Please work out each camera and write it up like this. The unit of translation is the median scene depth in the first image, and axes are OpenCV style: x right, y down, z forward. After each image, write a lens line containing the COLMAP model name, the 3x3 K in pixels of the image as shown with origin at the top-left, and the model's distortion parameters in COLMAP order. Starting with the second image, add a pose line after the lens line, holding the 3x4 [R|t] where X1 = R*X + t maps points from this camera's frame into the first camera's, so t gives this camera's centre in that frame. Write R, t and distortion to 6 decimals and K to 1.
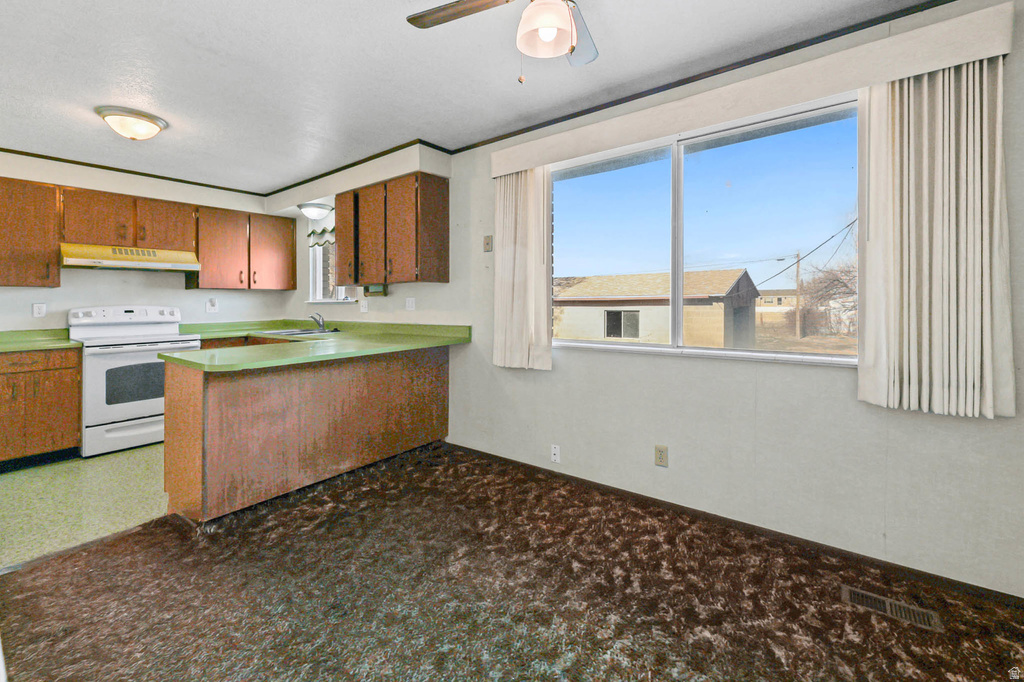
lens RADIAL K [[440.7, 0, 515.3], [0, 440.7, 301.7], [0, 0, 1]] dist [0.003010, 0.000296]
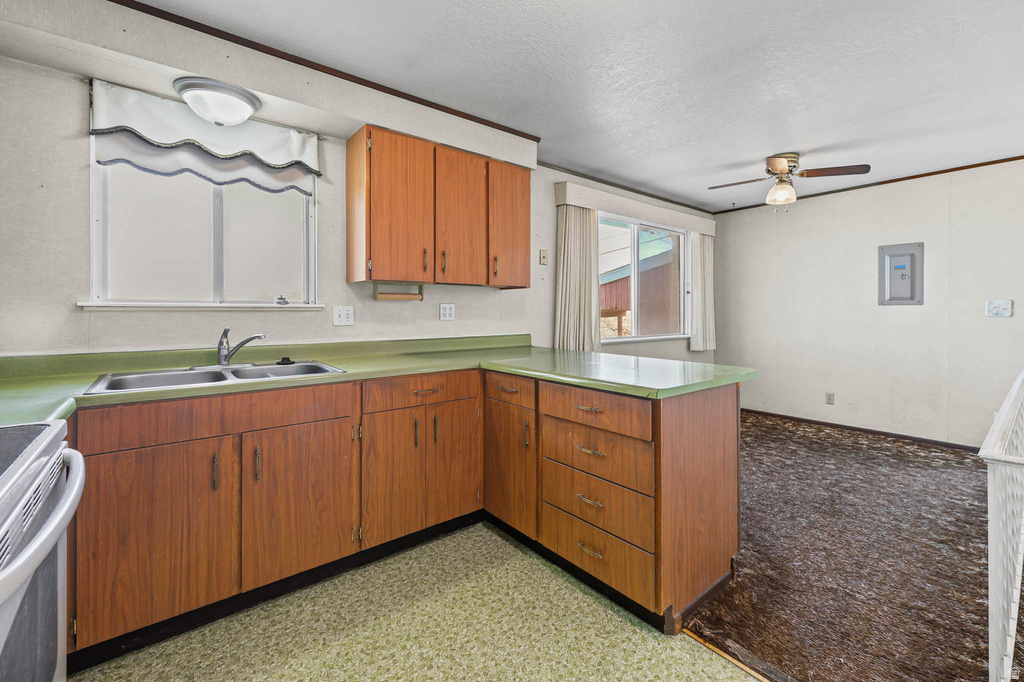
lens RADIAL K [[417.3, 0, 513.8], [0, 417.3, 316.6], [0, 0, 1]] dist [0.001697, 0.000256]
pose [[0.245658, -0.000706, 0.969356, -0.993284], [-0.005289, 0.999984, 0.002068, 0.011949], [-0.969342, -0.005635, 0.245650, 0.747791]]
